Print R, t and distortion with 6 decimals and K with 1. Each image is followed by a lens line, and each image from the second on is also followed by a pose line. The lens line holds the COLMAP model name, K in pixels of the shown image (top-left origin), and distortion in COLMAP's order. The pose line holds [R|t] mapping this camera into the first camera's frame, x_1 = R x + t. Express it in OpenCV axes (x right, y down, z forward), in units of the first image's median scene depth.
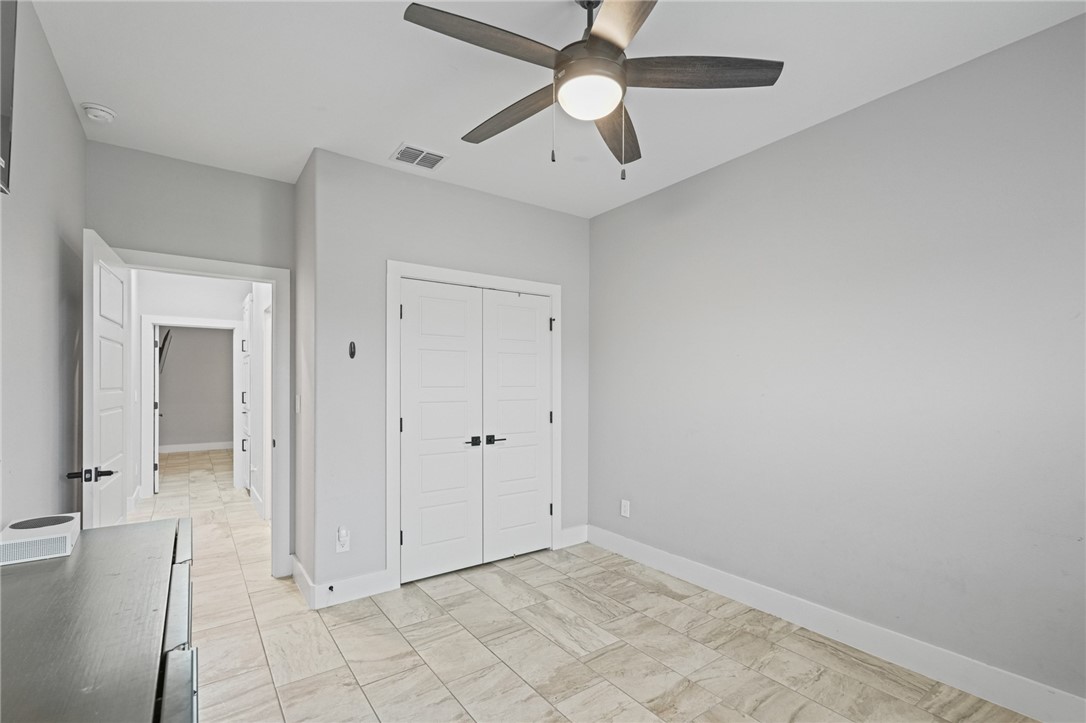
lens RADIAL K [[482.7, 0, 549.4], [0, 482.7, 383.8], [0, 0, 1]] dist [0.001884, 0.001605]
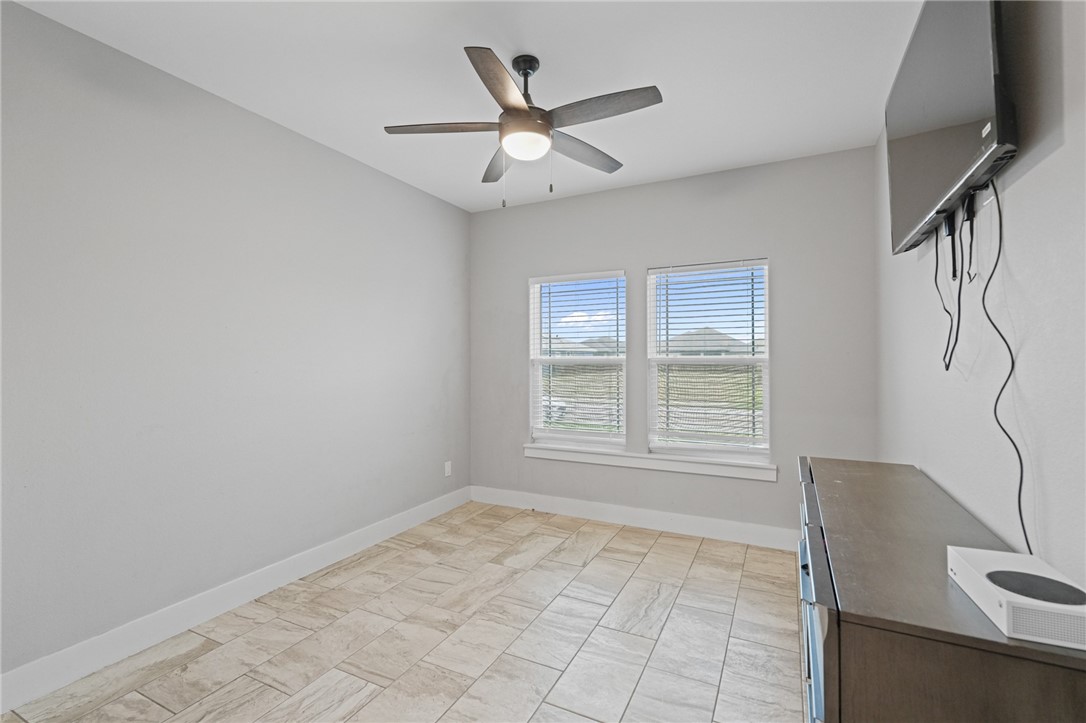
lens RADIAL K [[482.7, 0, 545.9], [0, 482.7, 360.1], [0, 0, 1]] dist [0.001884, 0.001605]
pose [[-0.456568, 0.001891, 0.889686, -0.755163], [0.000765, 0.999998, -0.001733, 0.008066], [-0.889688, -0.000111, -0.456569, 1.061582]]
